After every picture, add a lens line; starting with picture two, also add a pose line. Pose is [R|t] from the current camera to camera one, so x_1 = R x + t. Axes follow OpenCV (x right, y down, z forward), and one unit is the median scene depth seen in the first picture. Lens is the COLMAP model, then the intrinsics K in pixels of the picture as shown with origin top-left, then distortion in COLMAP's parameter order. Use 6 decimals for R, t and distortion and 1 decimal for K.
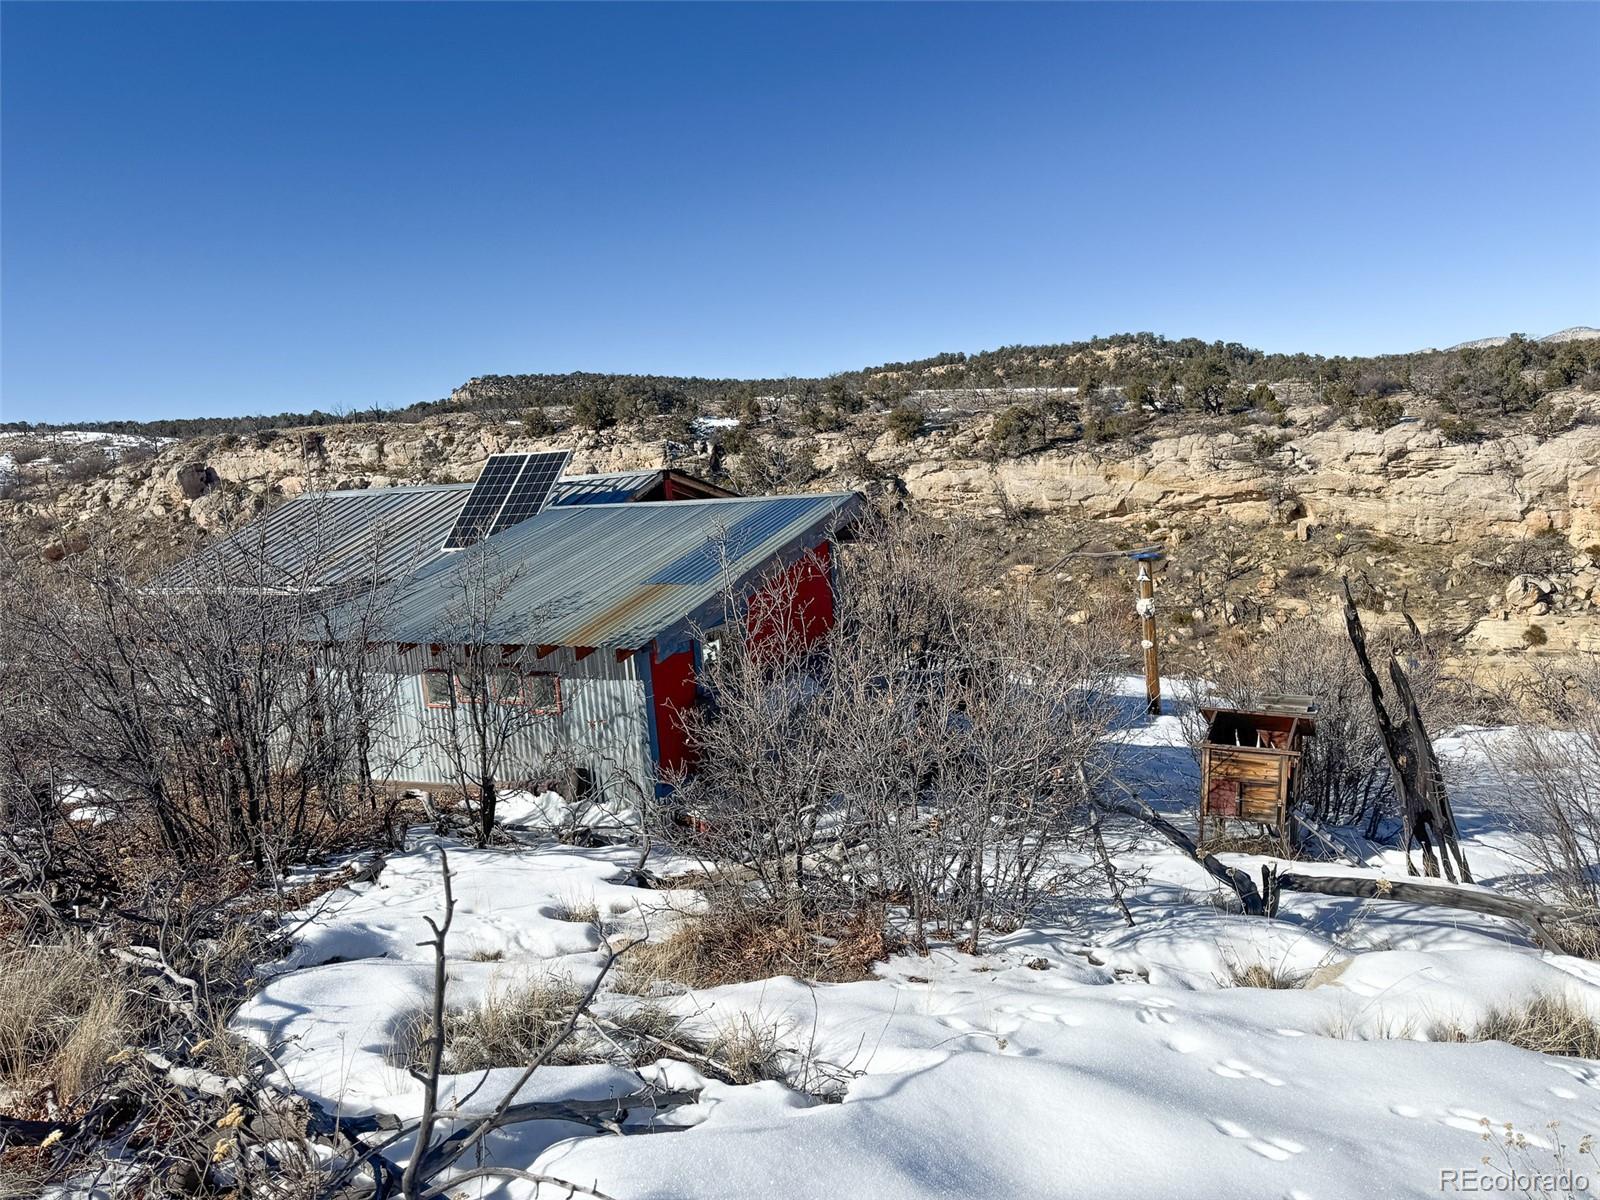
lens RADIAL K [[1118.1, 0, 802.4], [0, 1118.1, 609.5], [0, 0, 1]] dist [0.078136, -0.061090]
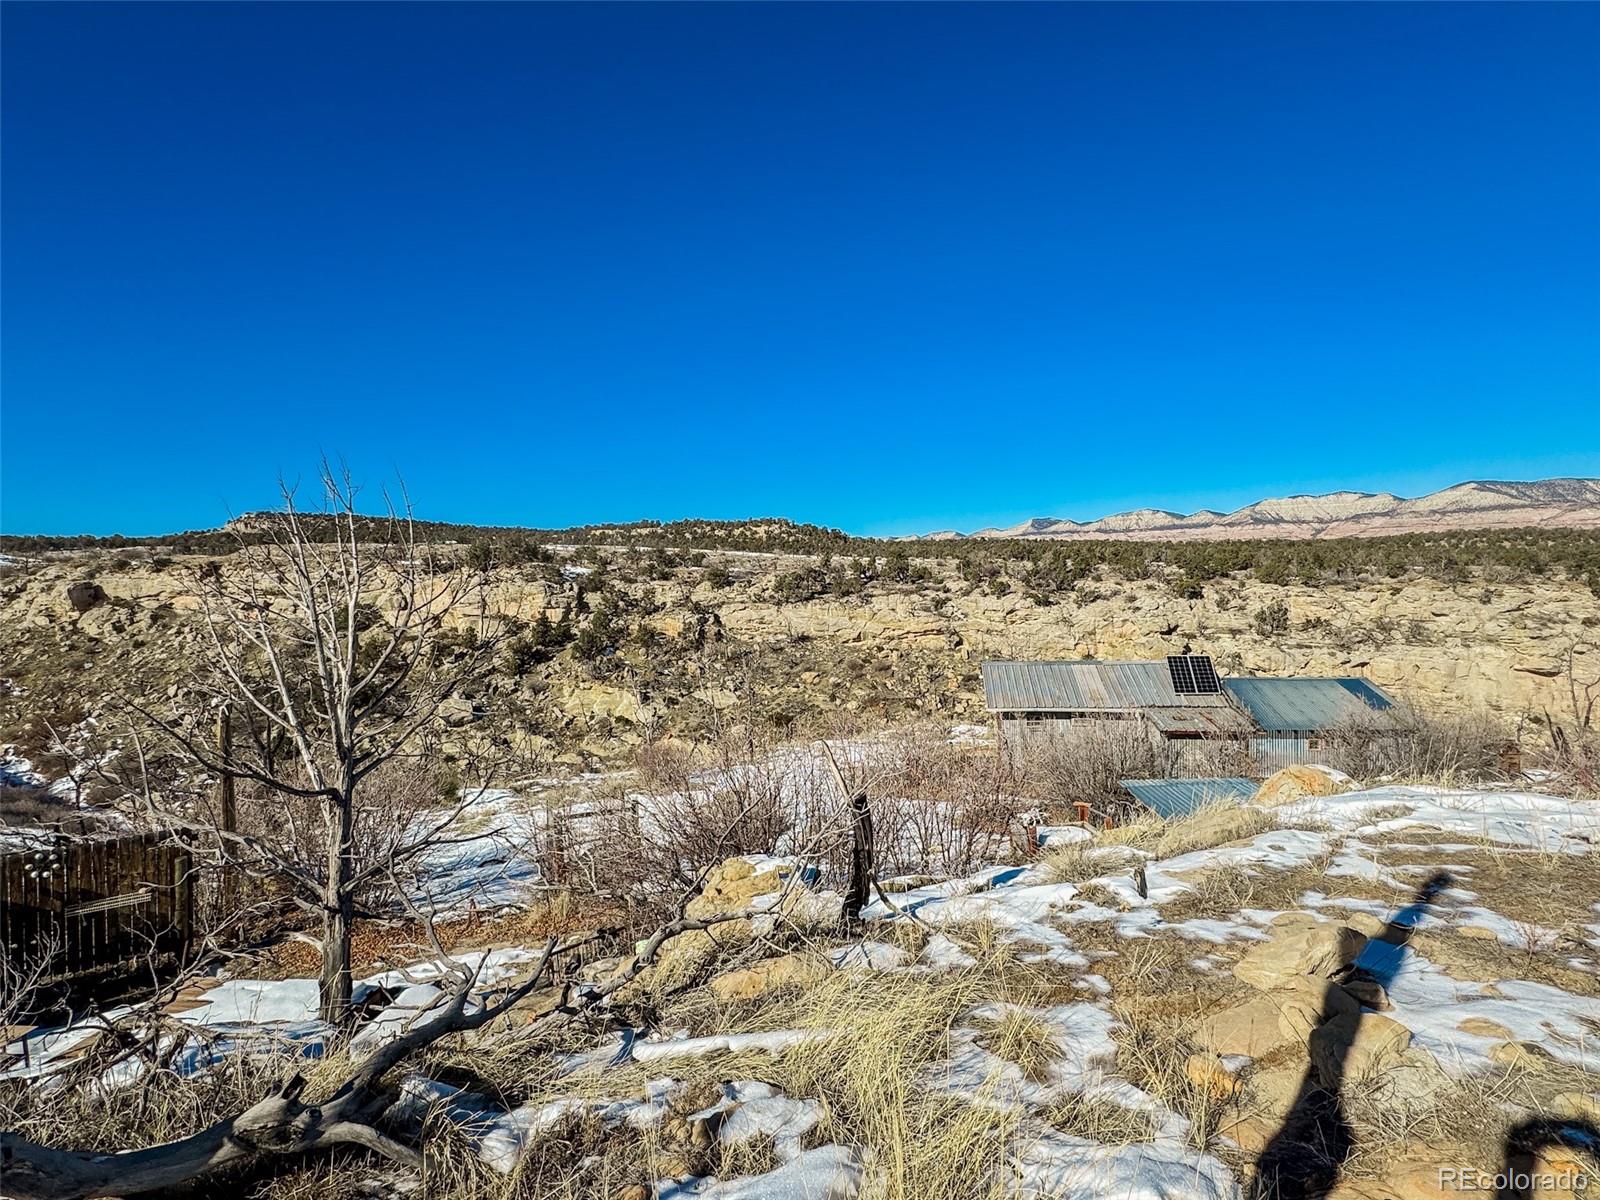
lens RADIAL K [[795.3, 0, 795.7], [0, 795.3, 601.2], [0, 0, 1]] dist [-0.001446, 0.000818]
pose [[0.937505, 0.032775, 0.346425, -0.189334], [0.008969, 0.992948, -0.118212, -0.006022], [-0.347856, 0.113931, 0.930600, -0.040719]]
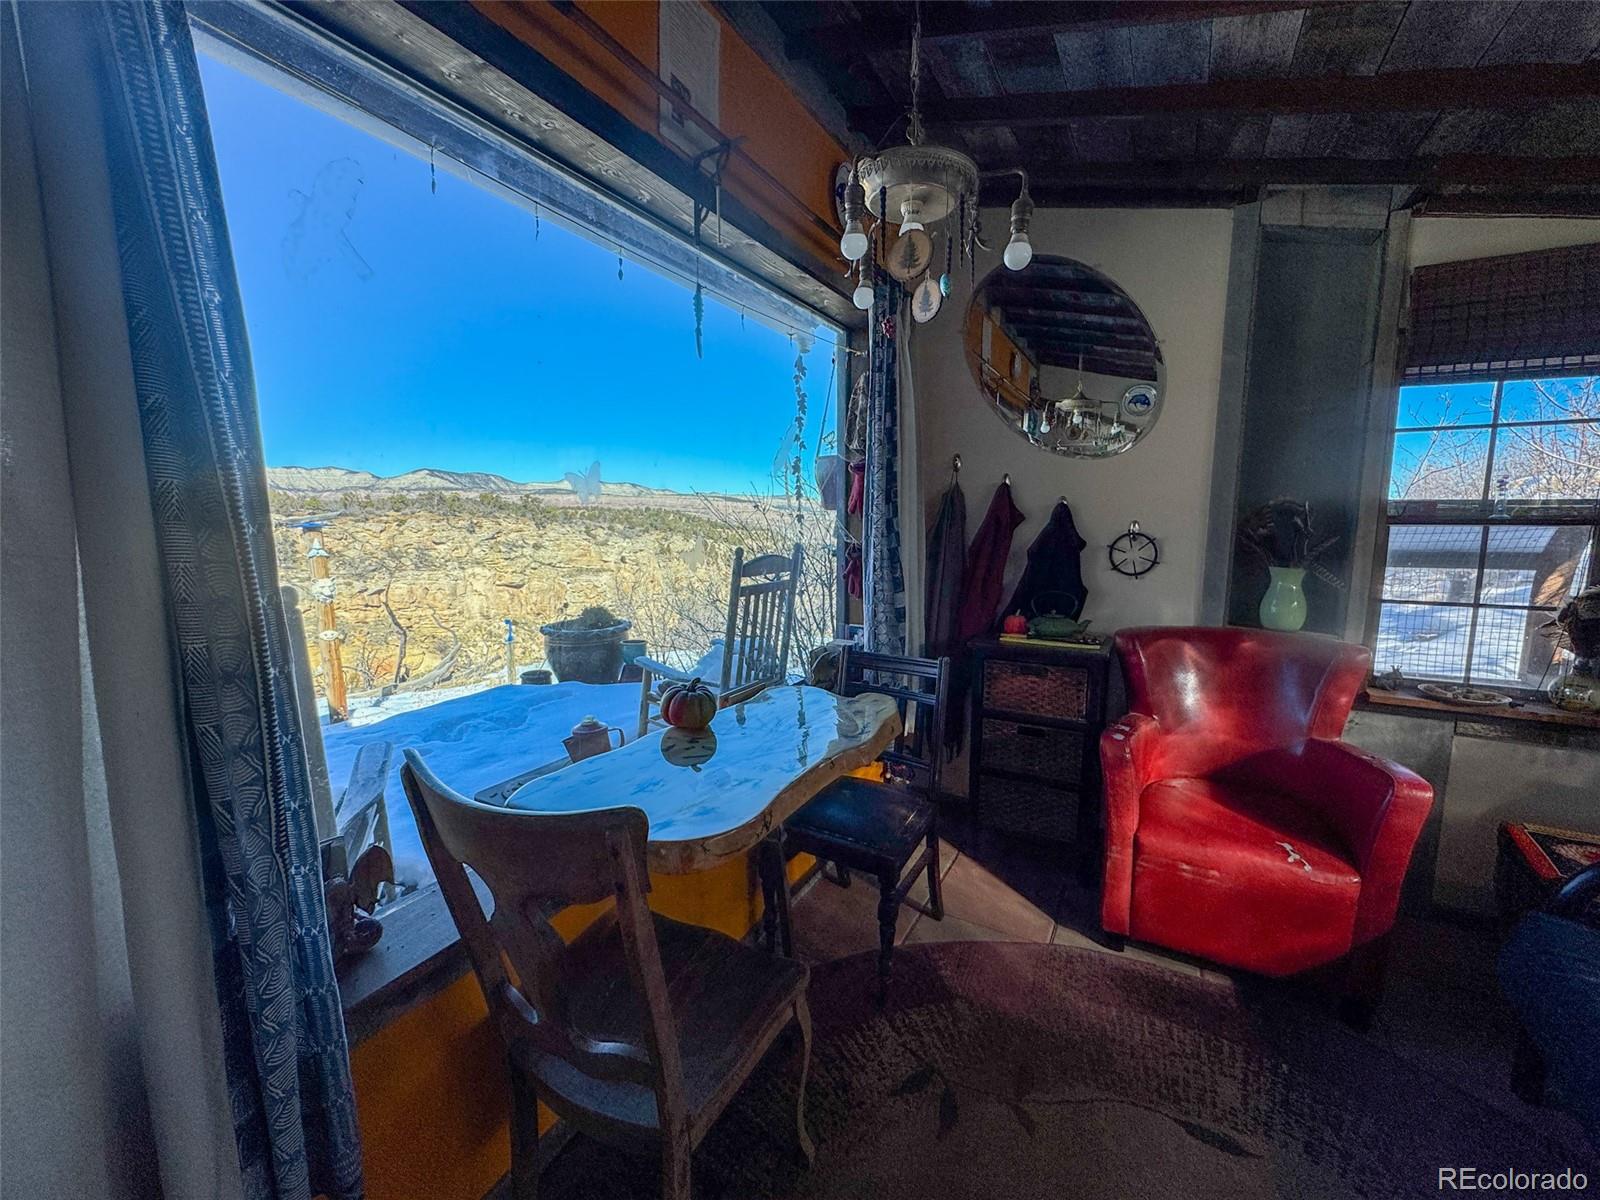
lens RADIAL K [[636.1, 0, 798.9], [0, 636.1, 599.0], [0, 0, 1]] dist [-0.001891, 0.000002]
pose [[-0.009992, -0.054301, 0.998475, -0.021102], [0.146410, 0.987684, 0.055179, 0.003790], [-0.989173, 0.146738, -0.001919, 0.098444]]
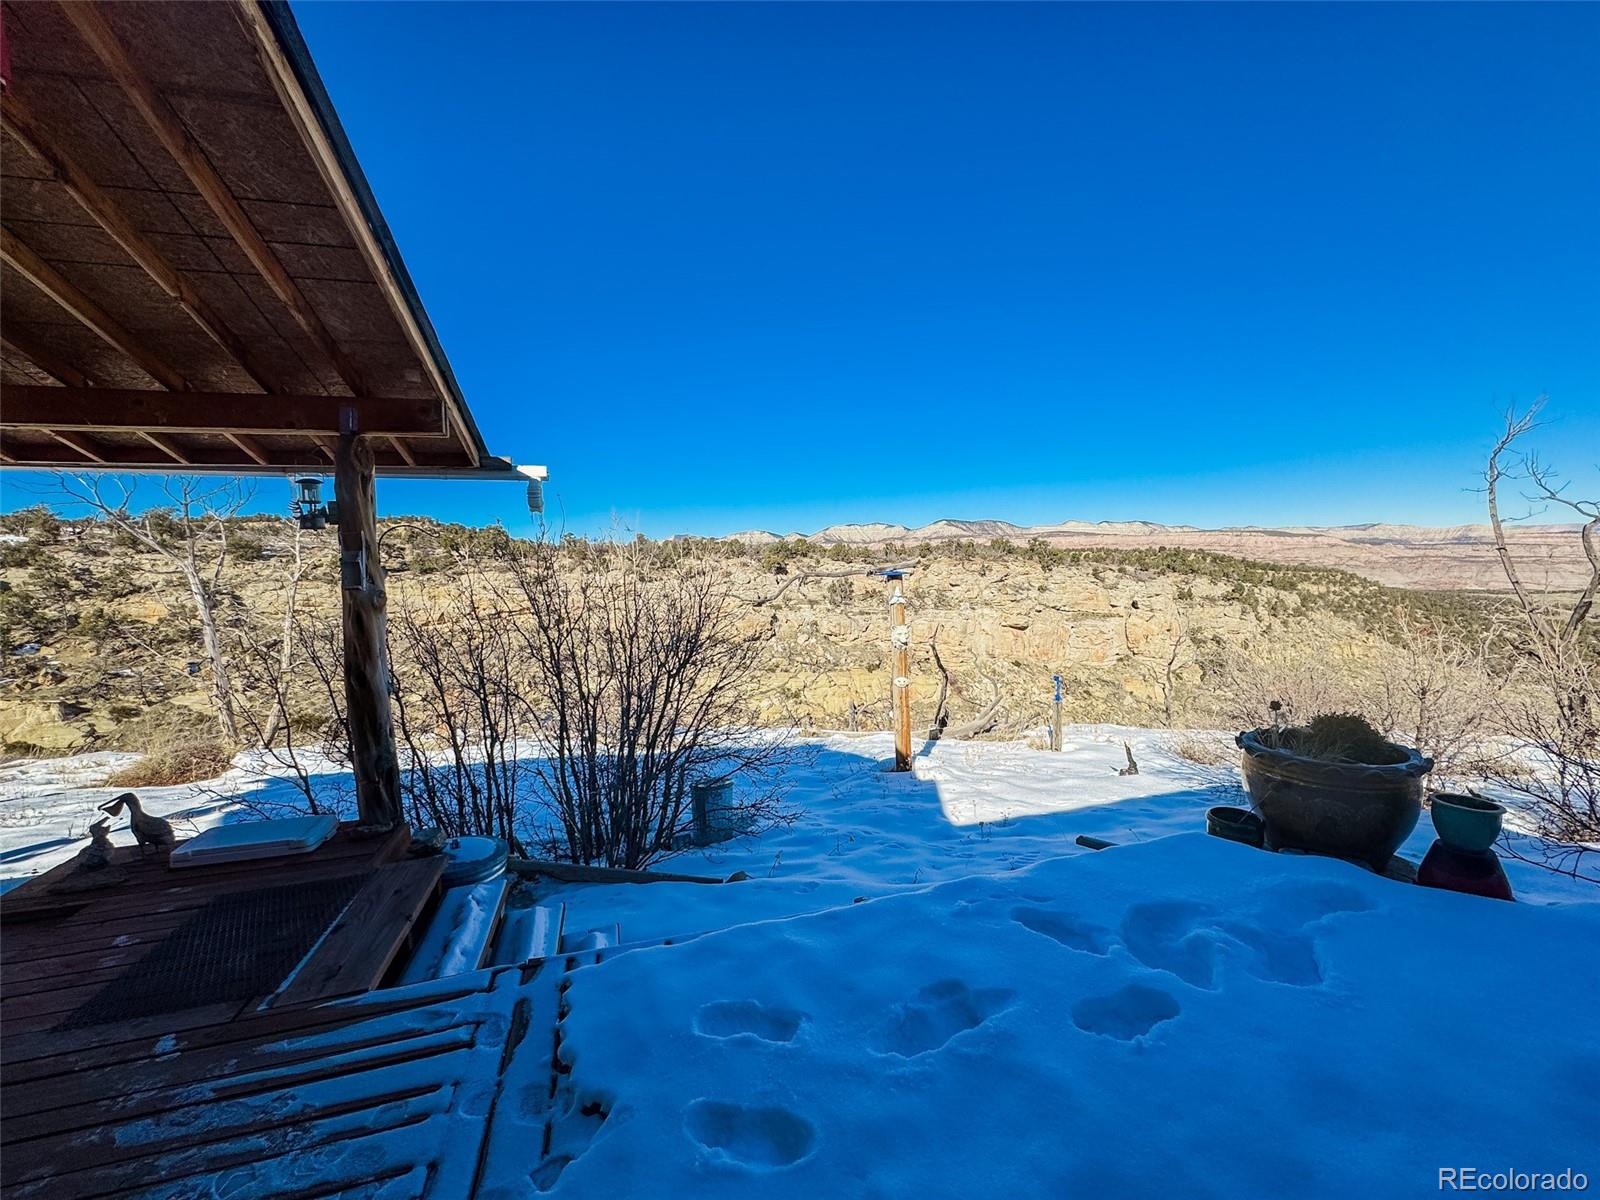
lens RADIAL K [[636.1, 0, 799.1], [0, 636.1, 599.2], [0, 0, 1]] dist [-0.001891, 0.000002]
pose [[0.672144, 0.020219, 0.740144, -0.011921], [0.078352, 0.992072, -0.098255, 0.001222], [-0.736263, 0.124033, 0.665231, 0.109279]]
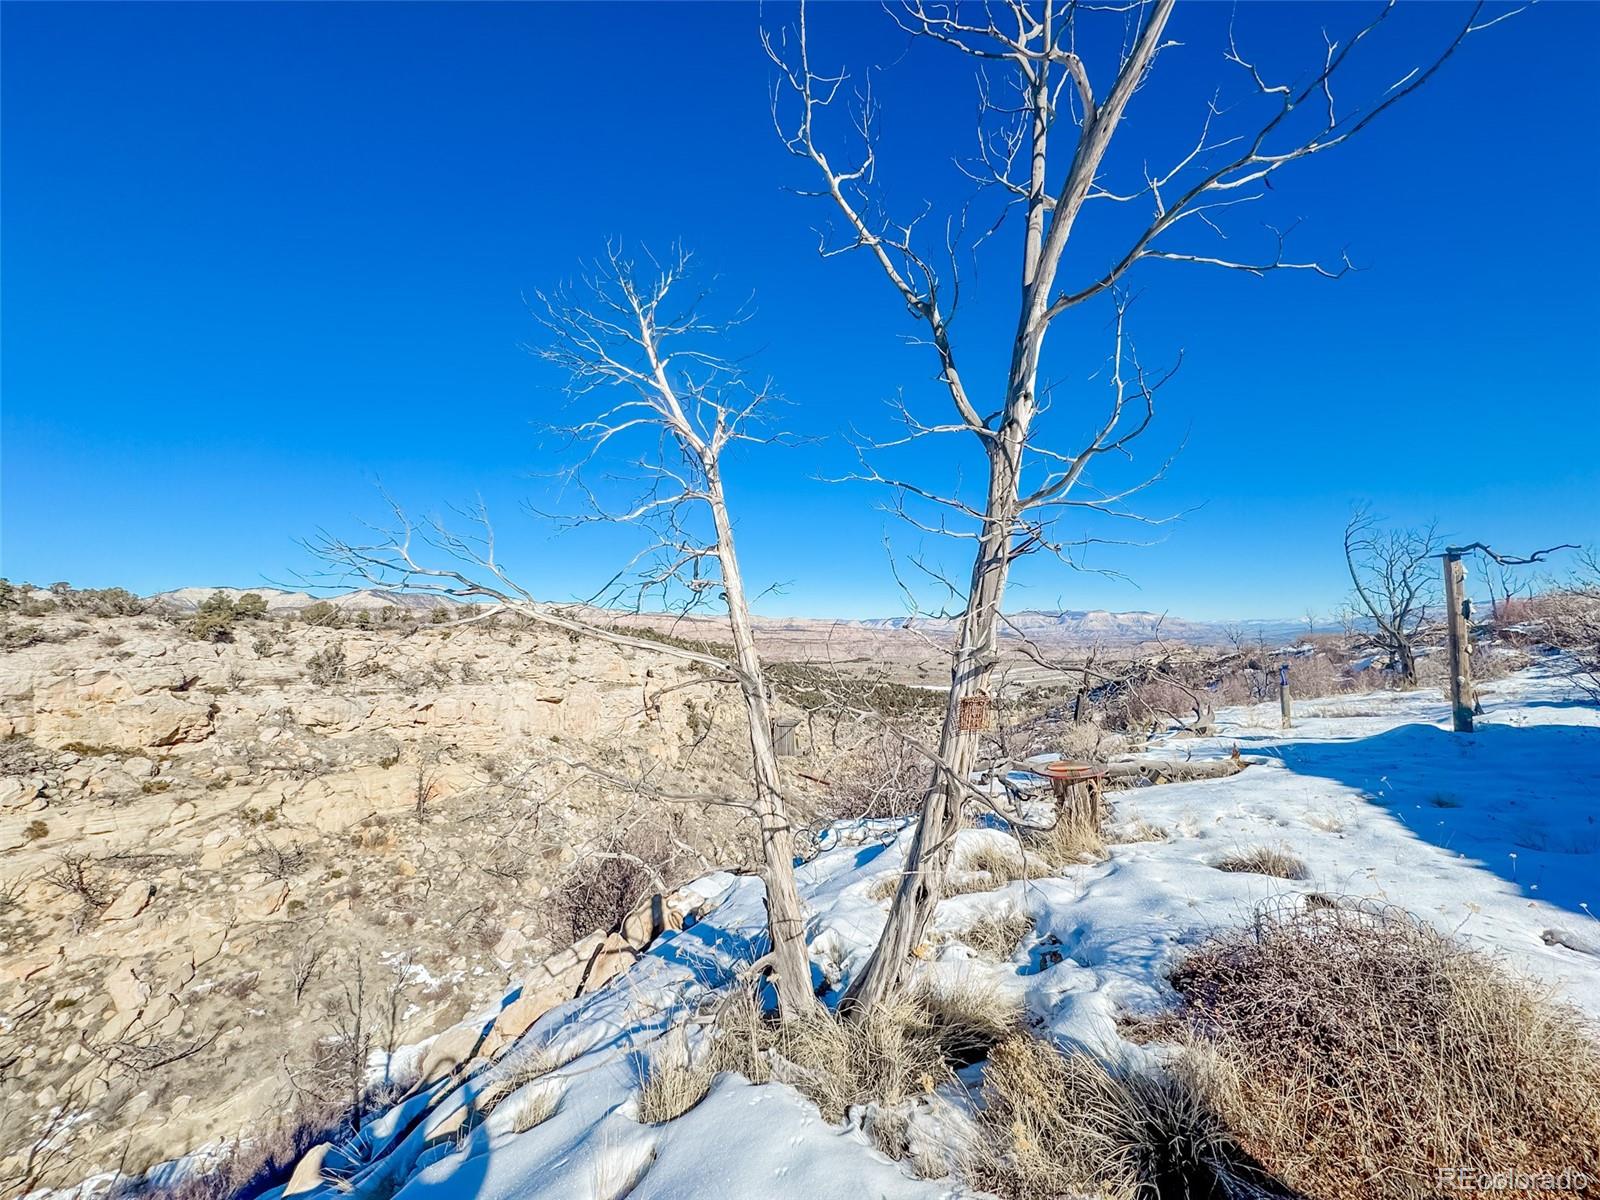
lens RADIAL K [[636.1, 0, 799.7], [0, 636.1, 599.3], [0, 0, 1]] dist [-0.001891, 0.000002]
pose [[-0.085388, 0.130842, 0.987719, -0.024272], [0.158089, 0.980561, -0.116227, -0.005376], [-0.983726, 0.146223, -0.104413, 0.228901]]
